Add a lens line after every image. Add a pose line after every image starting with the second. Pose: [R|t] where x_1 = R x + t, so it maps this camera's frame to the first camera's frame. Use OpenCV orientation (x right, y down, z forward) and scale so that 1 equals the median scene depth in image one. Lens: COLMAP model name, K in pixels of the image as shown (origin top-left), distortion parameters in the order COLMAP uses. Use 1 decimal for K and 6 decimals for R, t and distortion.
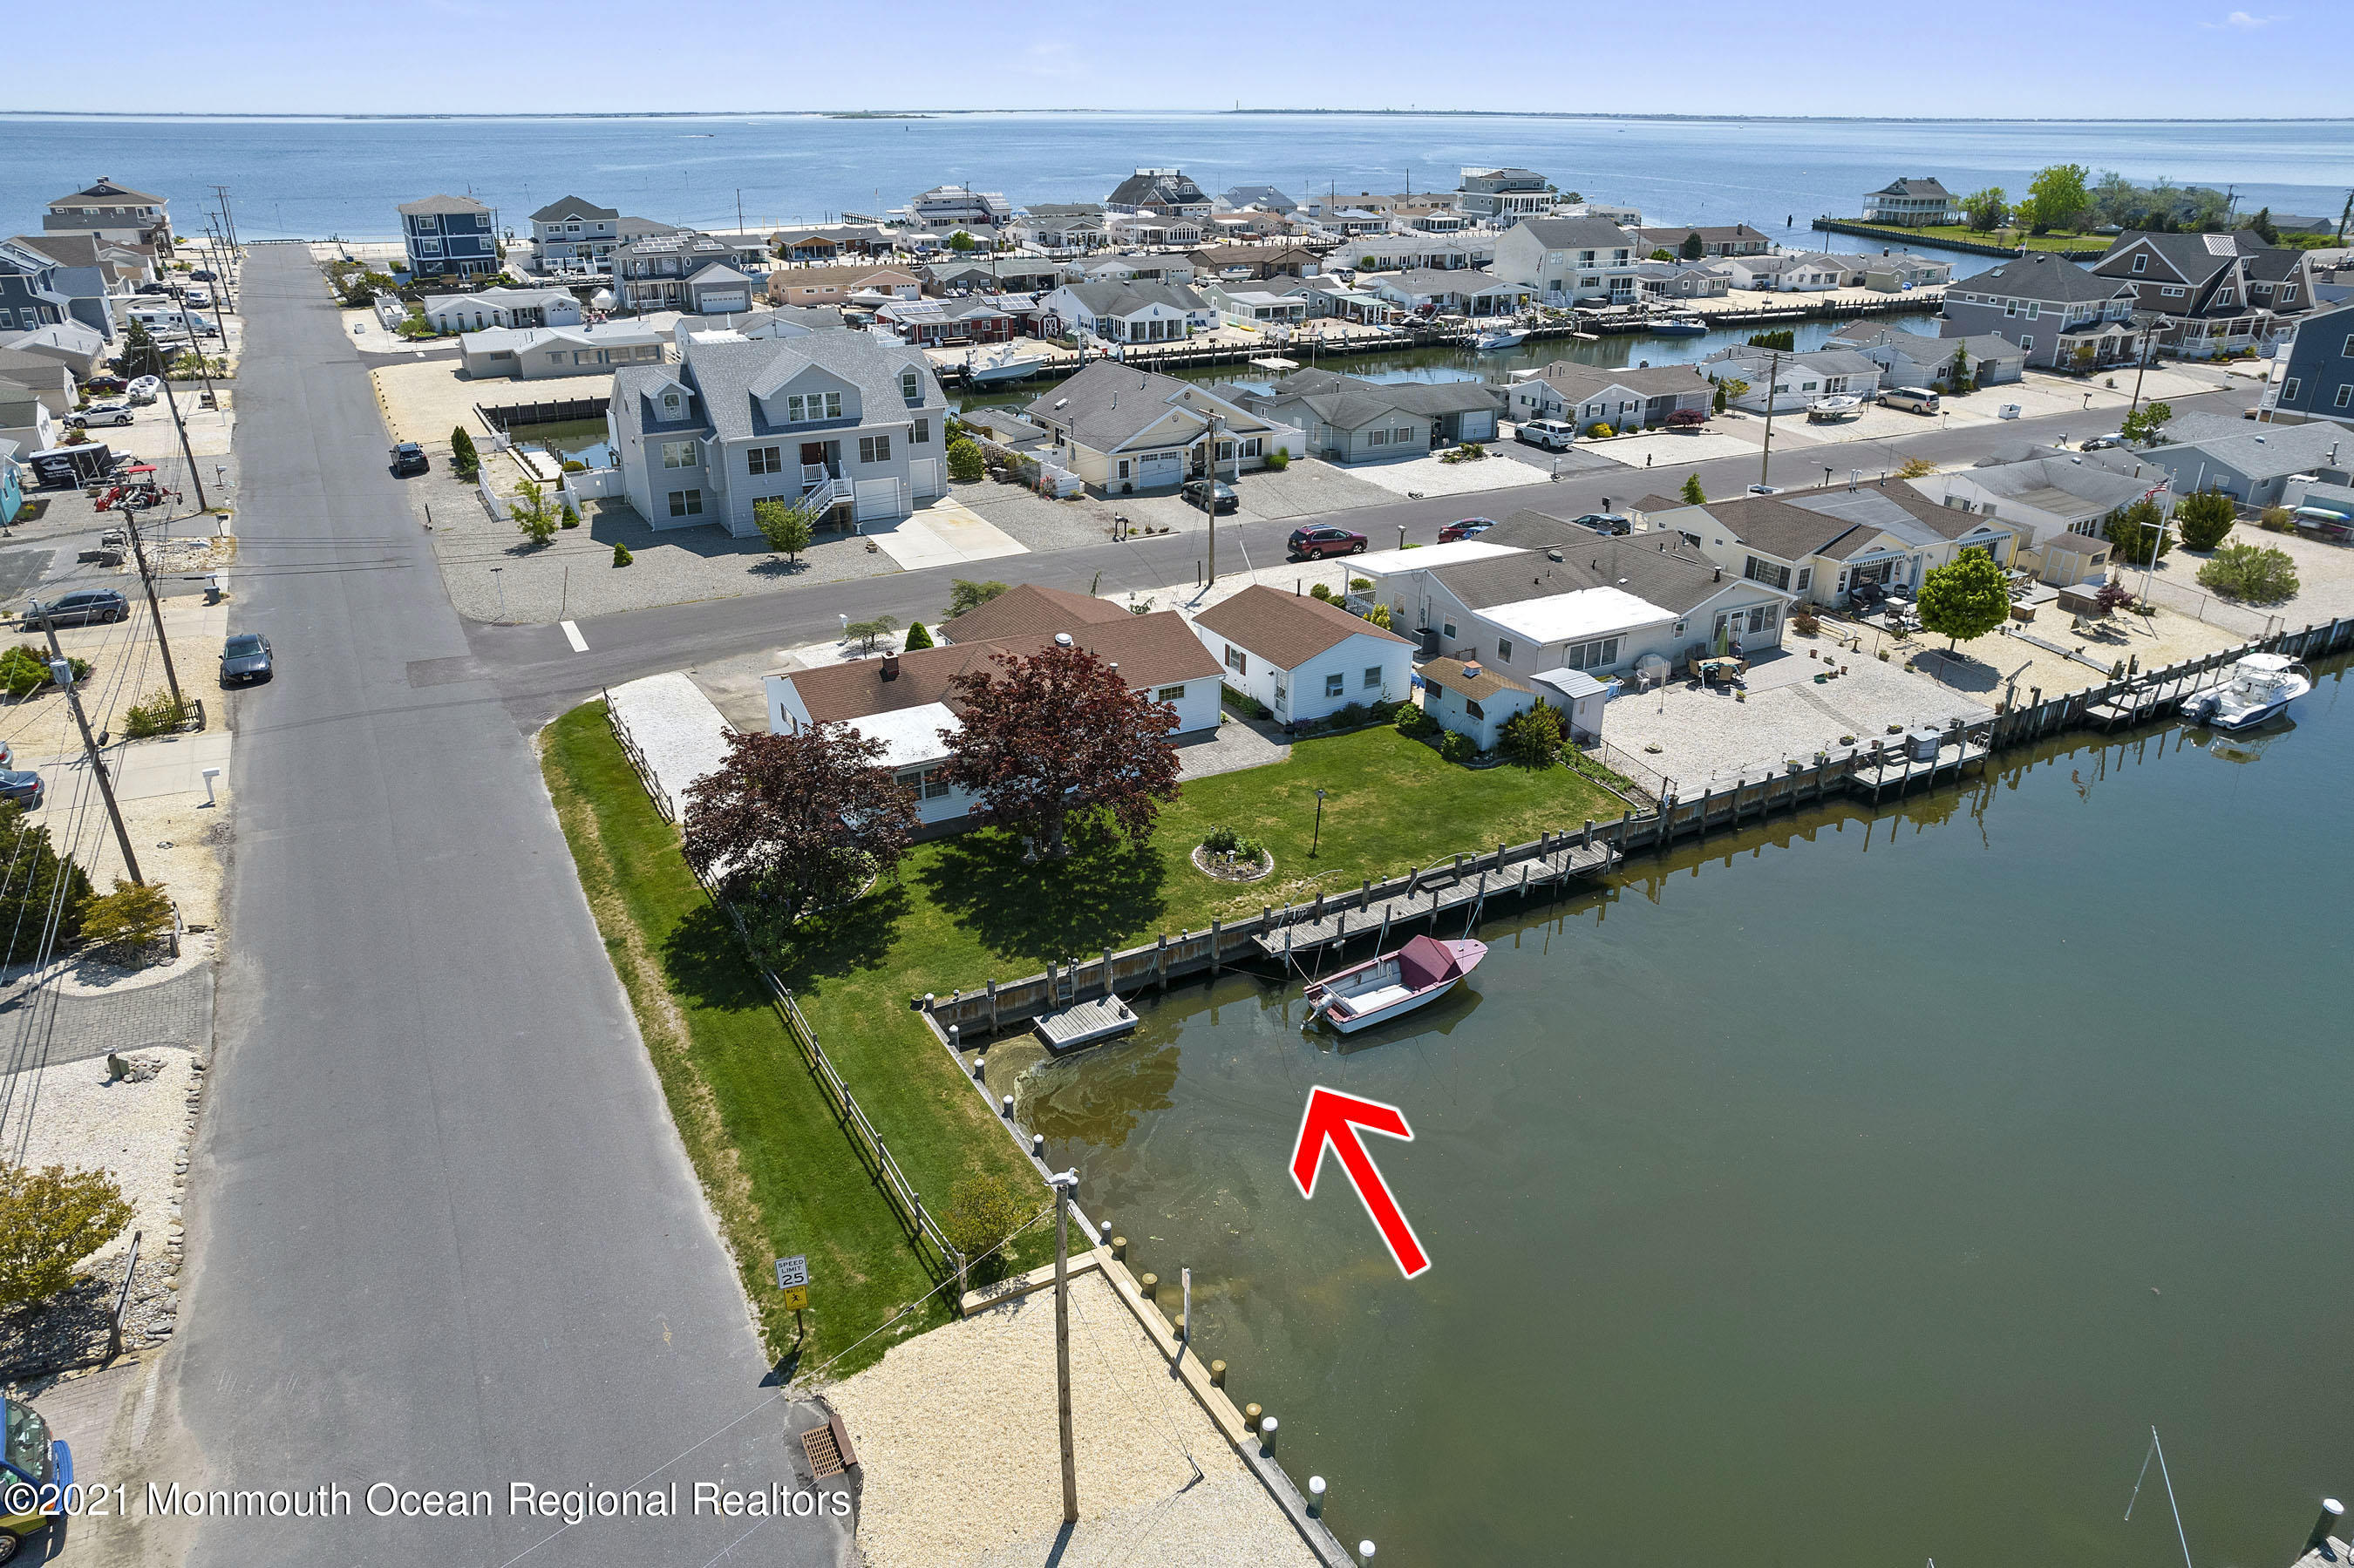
lens RADIAL K [[1531.2, 0, 1172.8], [0, 1531.2, 779.3], [0, 0, 1]] dist [-0.057059, 0.040297]
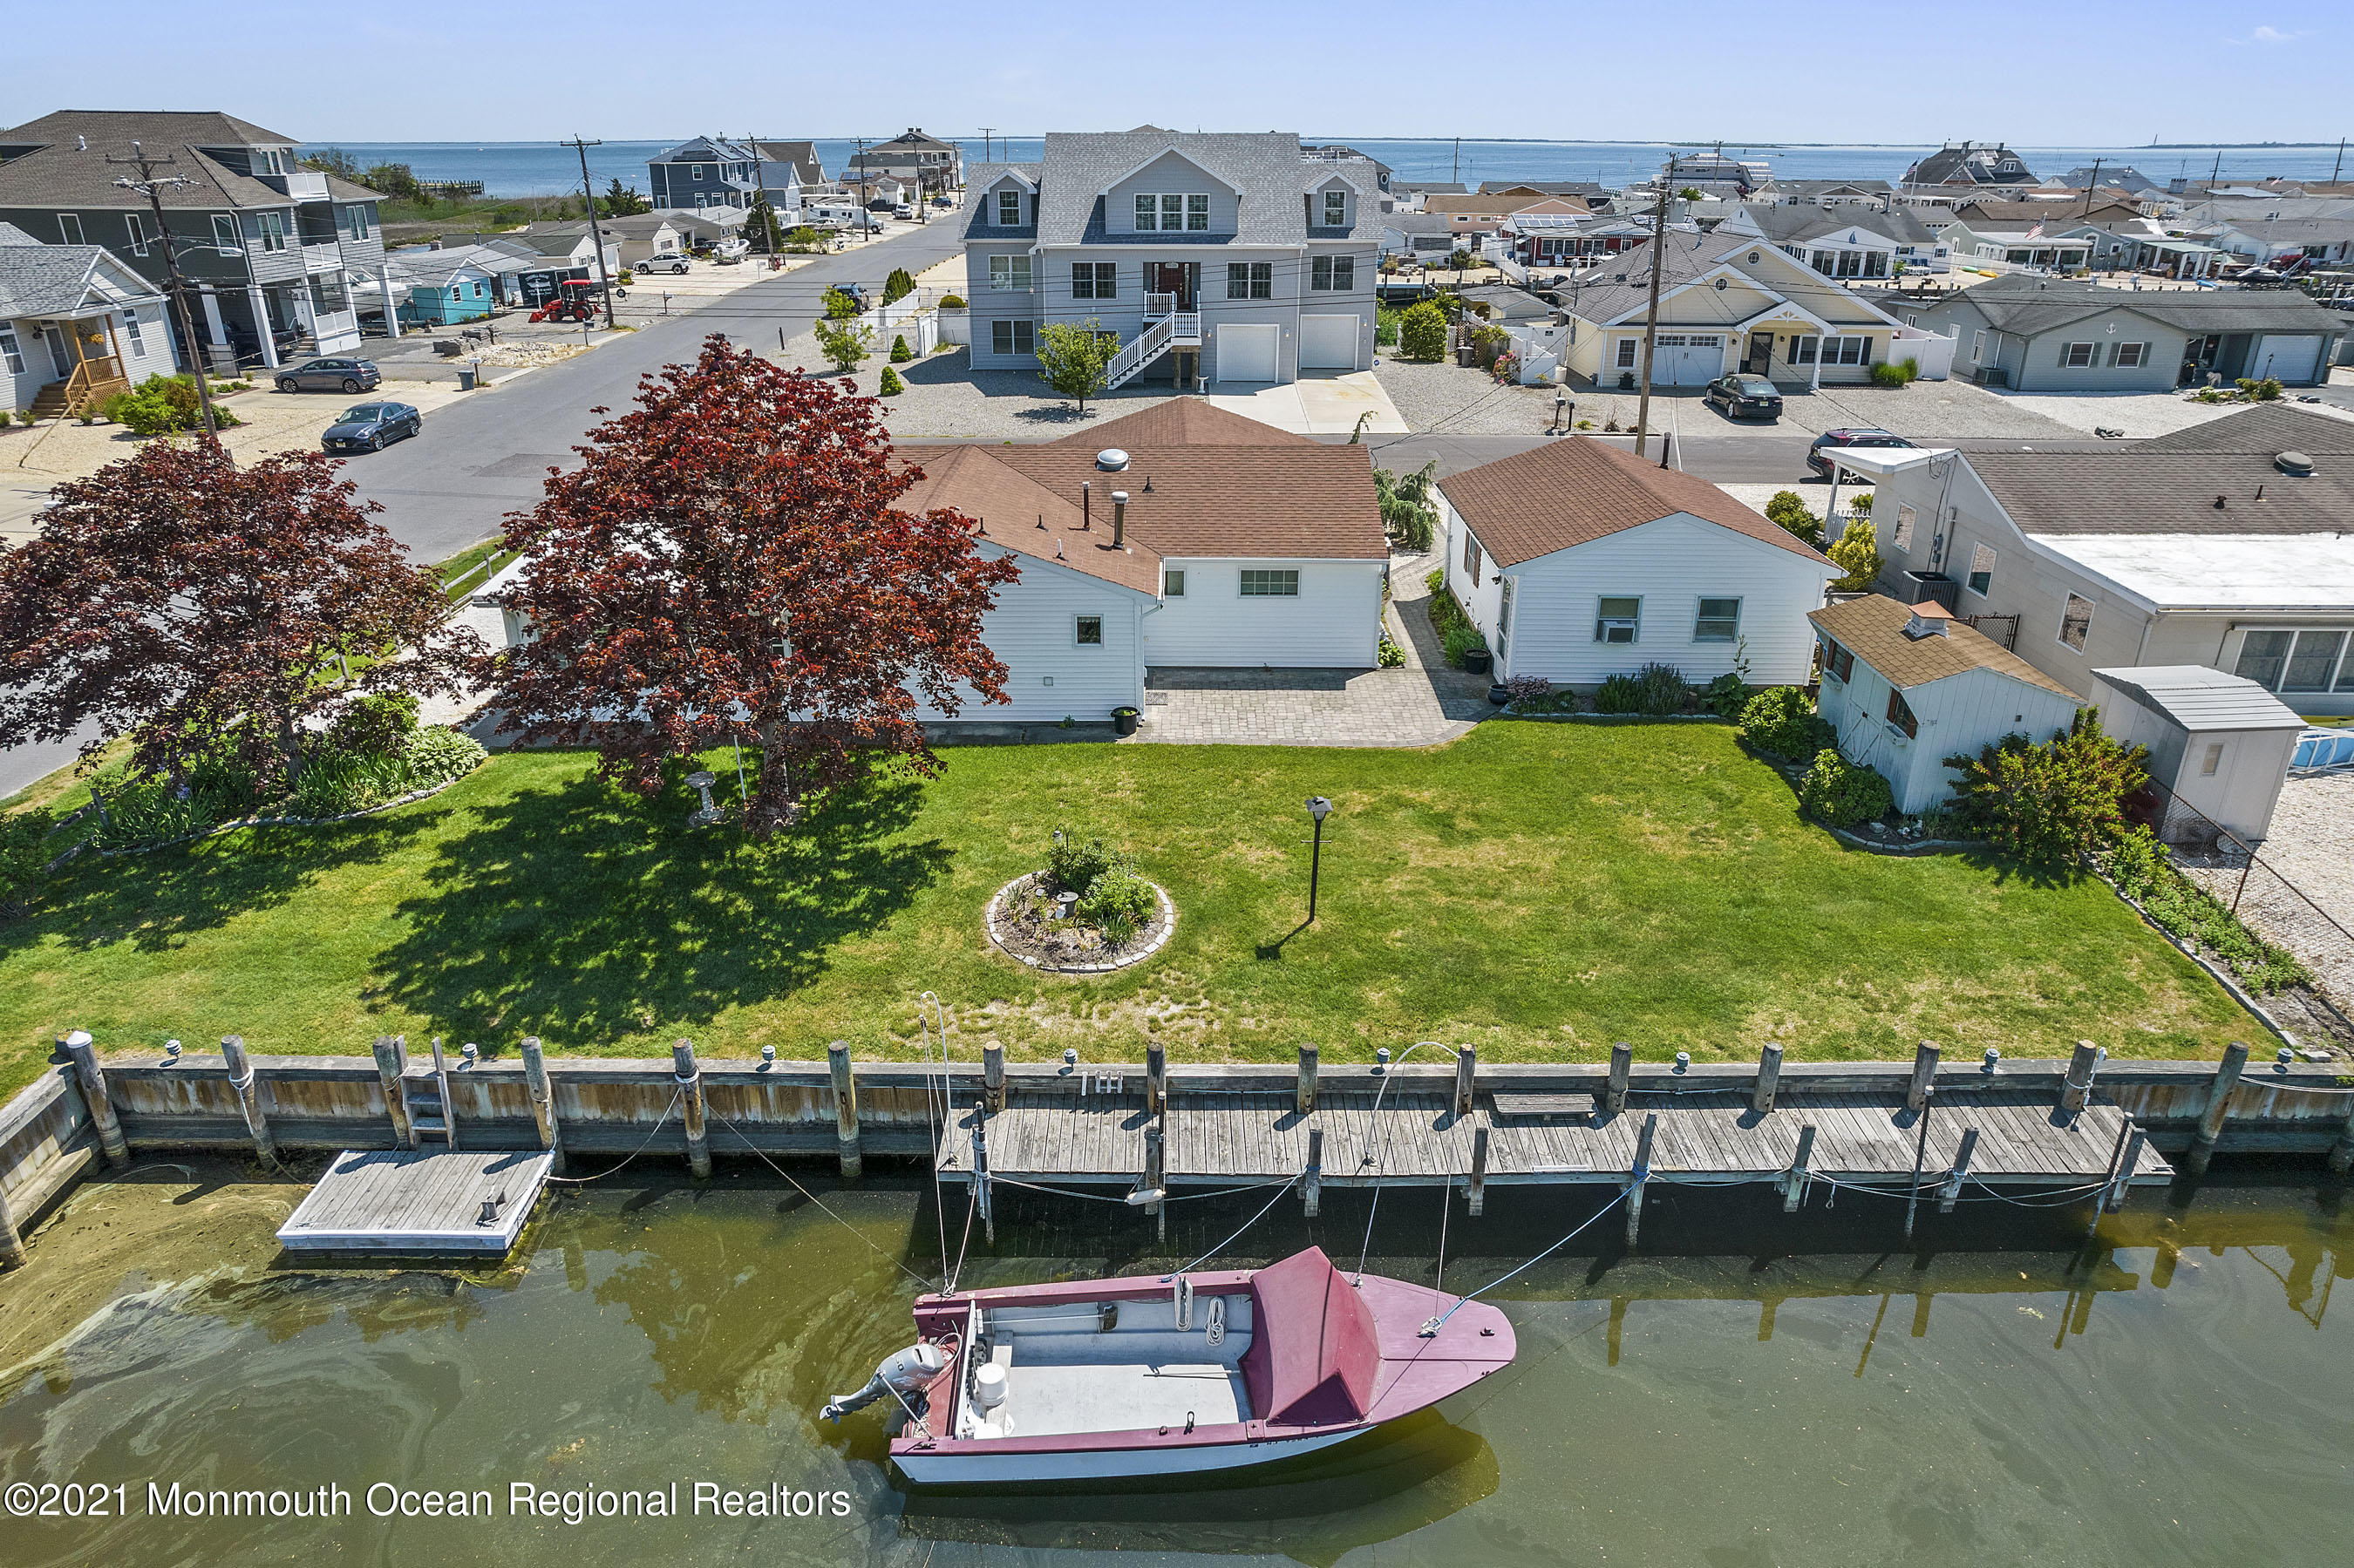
lens RADIAL K [[1531.2, 0, 1177.5], [0, 1531.2, 793.9], [0, 0, 1]] dist [-0.057059, 0.040297]
pose [[0.879727, 0.191322, -0.435289, 0.184374], [-0.193407, 0.980303, 0.039993, -0.001896], [0.434367, 0.049005, 0.899402, 0.484406]]
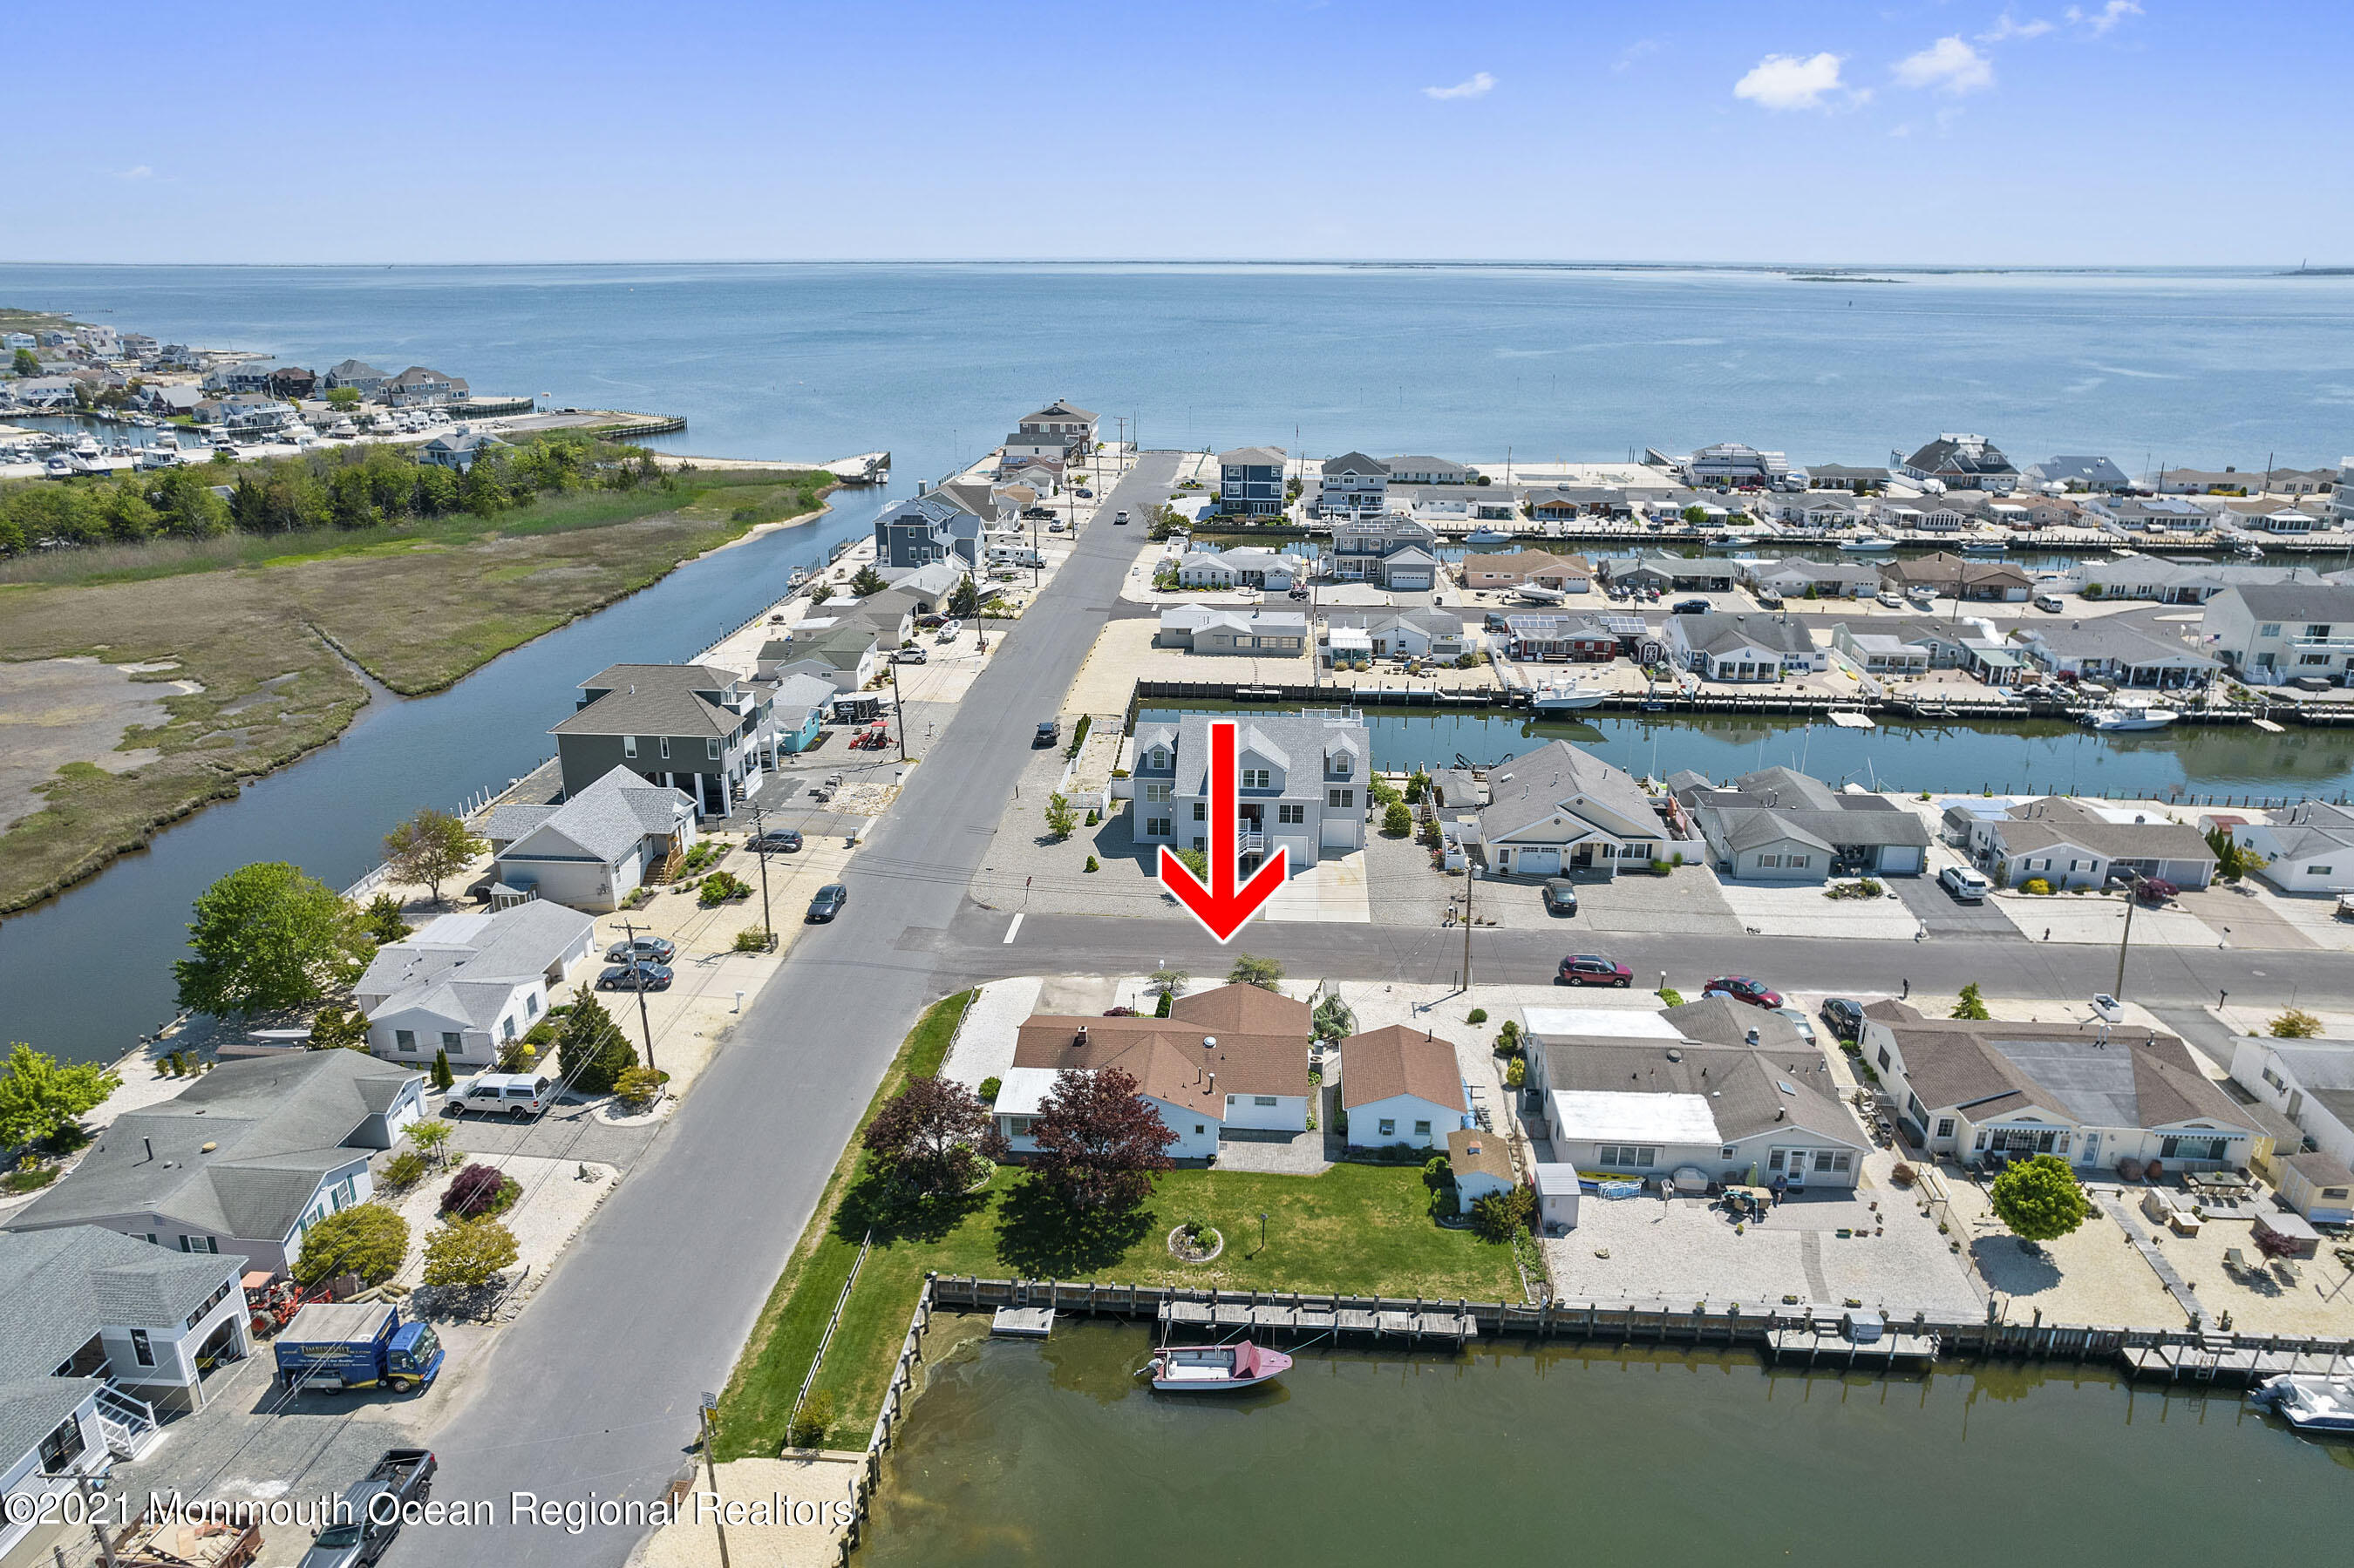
lens RADIAL K [[1531.2, 0, 1177.9], [0, 1531.2, 780.3], [0, 0, 1]] dist [-0.057059, 0.040297]
pose [[0.843898, 0.172319, -0.508077, 0.523923], [-0.219906, 0.974907, -0.034607, -0.245914], [0.489365, 0.140934, 0.860616, -0.237669]]
